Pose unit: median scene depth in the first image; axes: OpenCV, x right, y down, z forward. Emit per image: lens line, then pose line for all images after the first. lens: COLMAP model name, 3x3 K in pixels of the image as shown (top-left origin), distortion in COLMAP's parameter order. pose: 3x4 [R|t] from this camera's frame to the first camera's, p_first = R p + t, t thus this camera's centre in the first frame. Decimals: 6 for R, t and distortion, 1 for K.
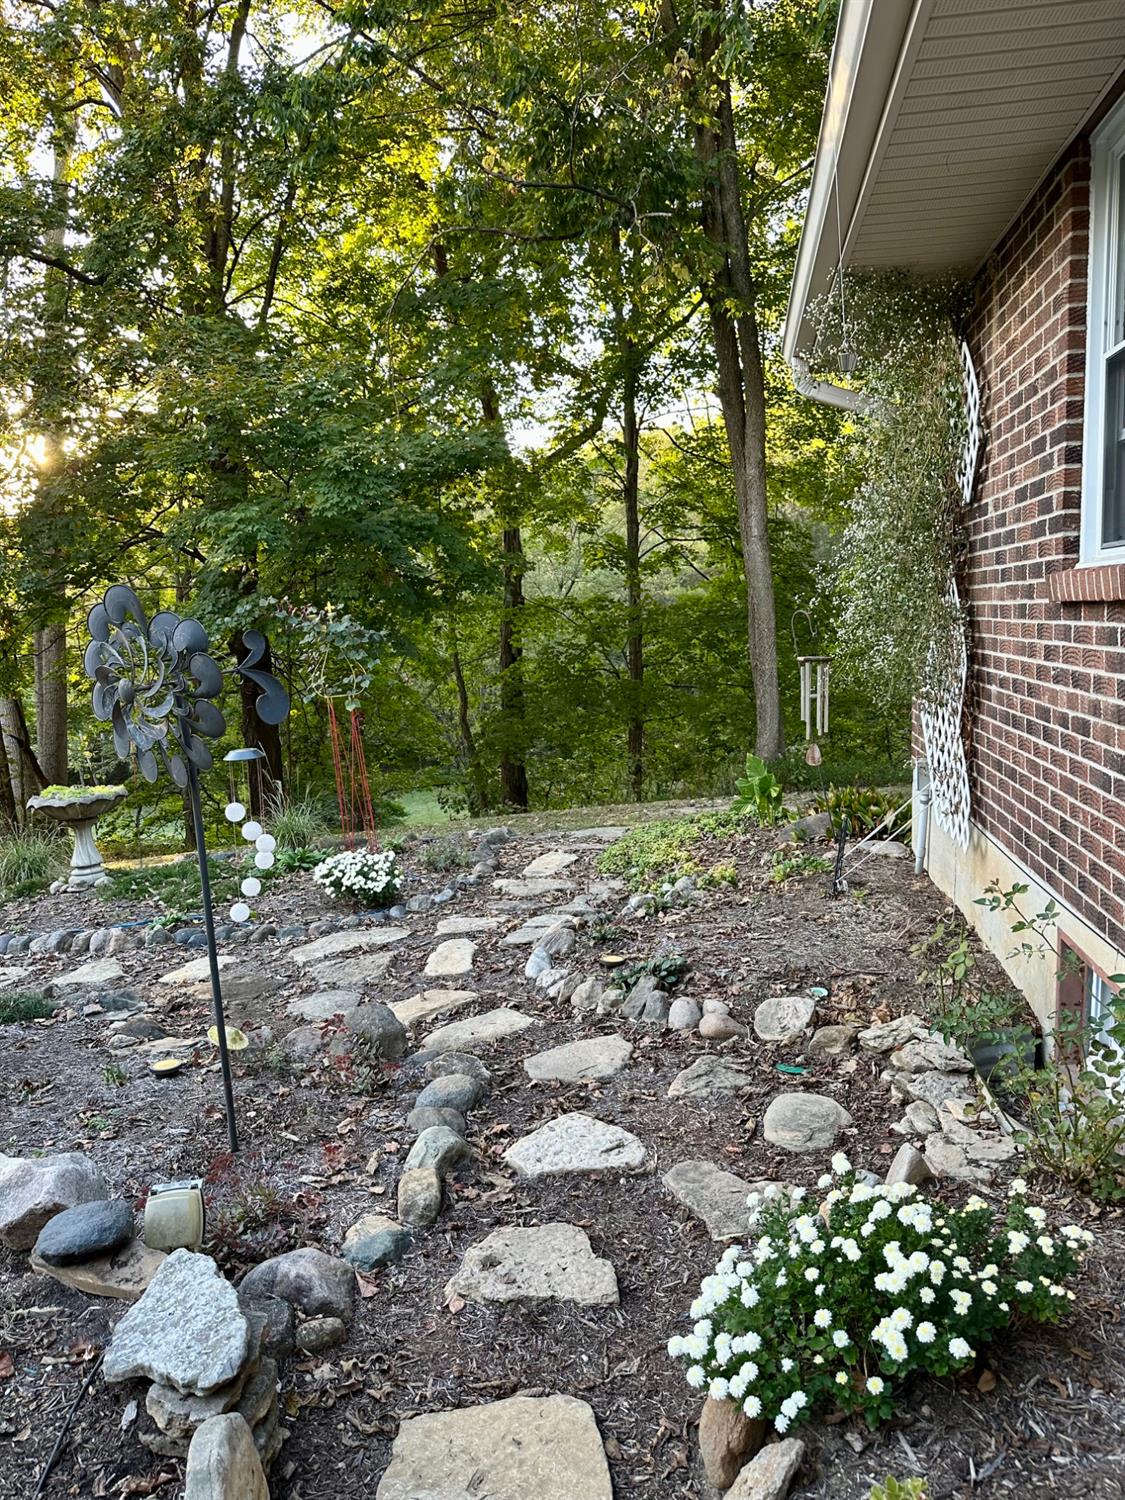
lens RADIAL K [[925.1, 0, 562.5], [0, 925.1, 750.0], [0, 0, 1]] dist [0.003024, -0.046096]
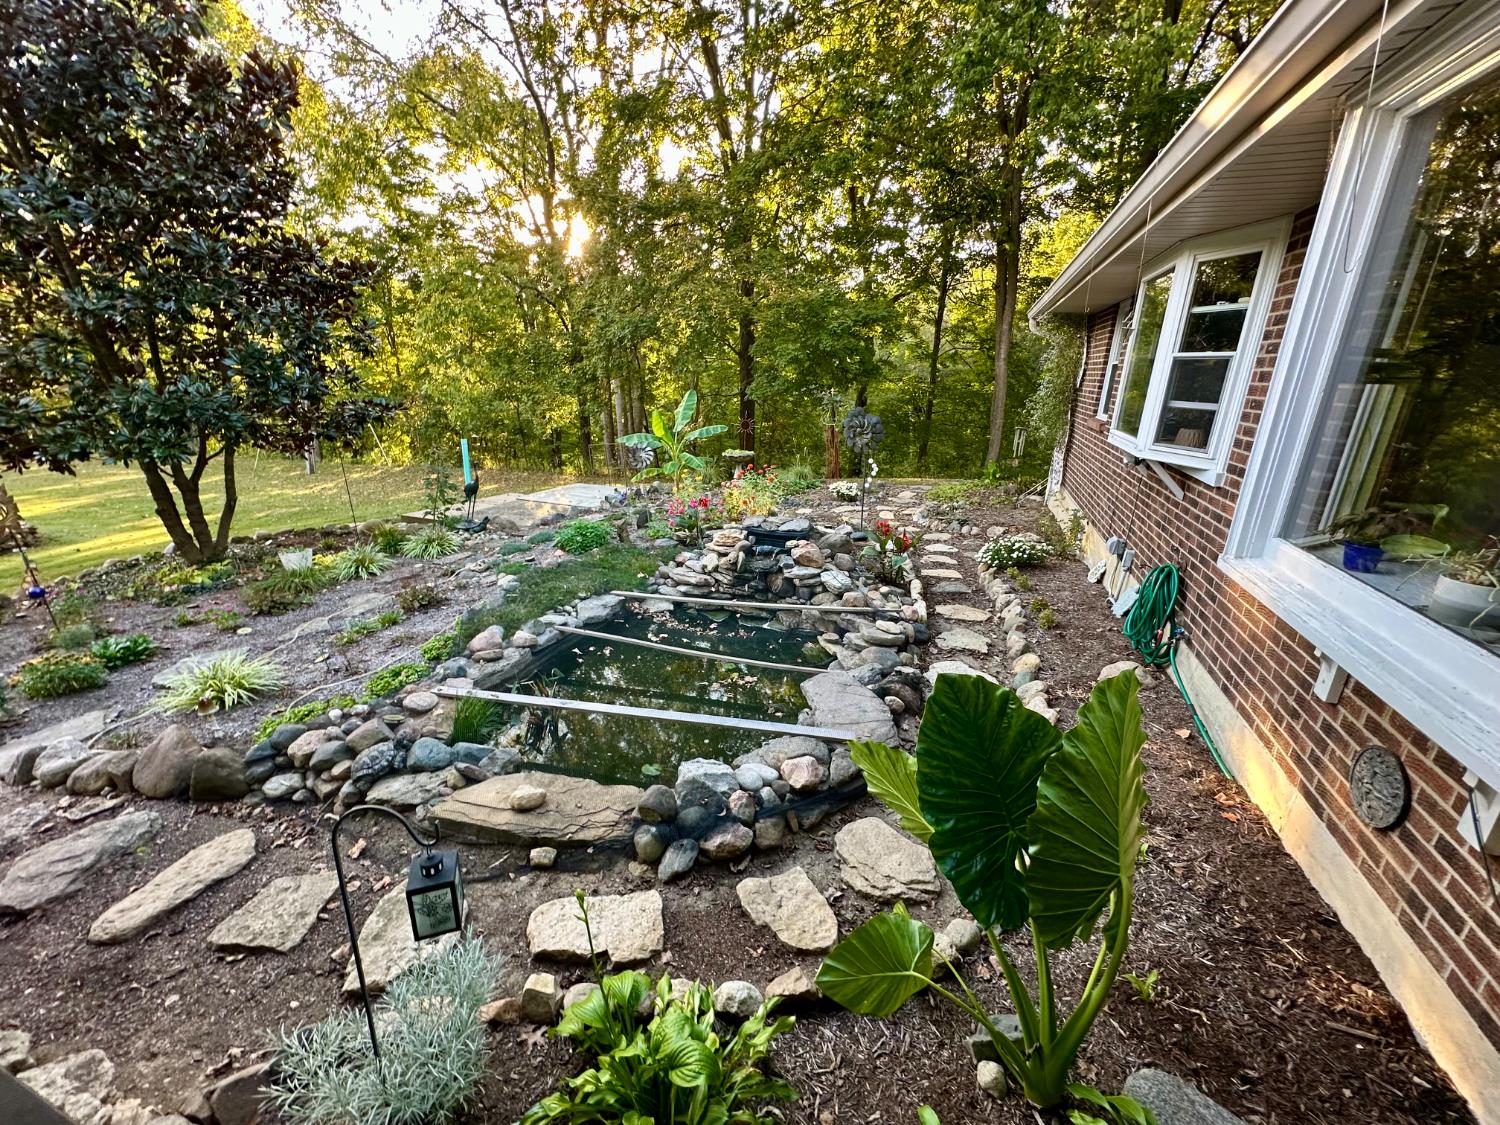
lens RADIAL K [[612.6, 0, 750.0], [0, 612.6, 562.5], [0, 0, 1]] dist [-0.019596, -0.000048]
pose [[0.986547, 0.114640, -0.116545, -0.373849], [-0.090926, 0.977253, 0.191597, 0.027117], [0.135859, -0.178423, 0.974529, -1.334384]]
